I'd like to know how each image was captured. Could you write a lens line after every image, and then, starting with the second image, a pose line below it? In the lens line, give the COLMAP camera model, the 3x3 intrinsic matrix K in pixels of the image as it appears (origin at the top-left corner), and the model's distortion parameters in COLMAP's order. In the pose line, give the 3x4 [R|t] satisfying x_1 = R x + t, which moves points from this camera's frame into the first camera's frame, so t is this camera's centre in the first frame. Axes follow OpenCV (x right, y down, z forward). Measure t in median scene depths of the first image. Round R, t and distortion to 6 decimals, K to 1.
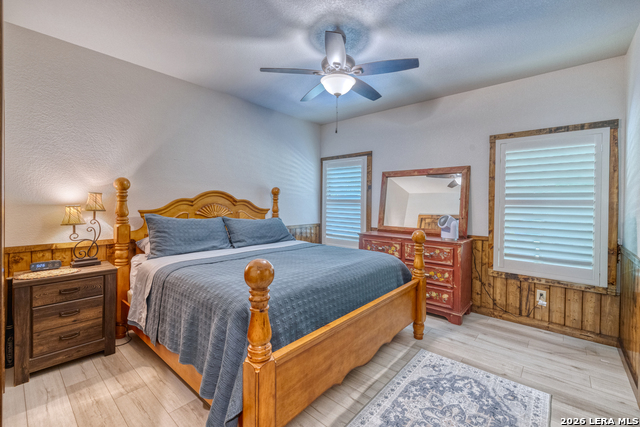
lens RADIAL K [[273.0, 0, 317.9], [0, 273.0, 208.5], [0, 0, 1]] dist [0.001266, -0.000657]
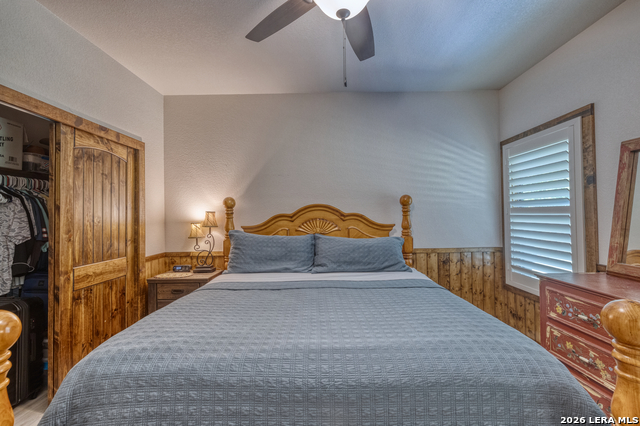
lens RADIAL K [[273.0, 0, 320.8], [0, 273.0, 213.7], [0, 0, 1]] dist [0.001266, -0.000657]
pose [[0.667152, -0.023664, -0.744546, 0.273075], [0.004998, 0.999615, -0.027292, -0.008991], [0.744905, 0.014486, 0.667013, 0.391415]]
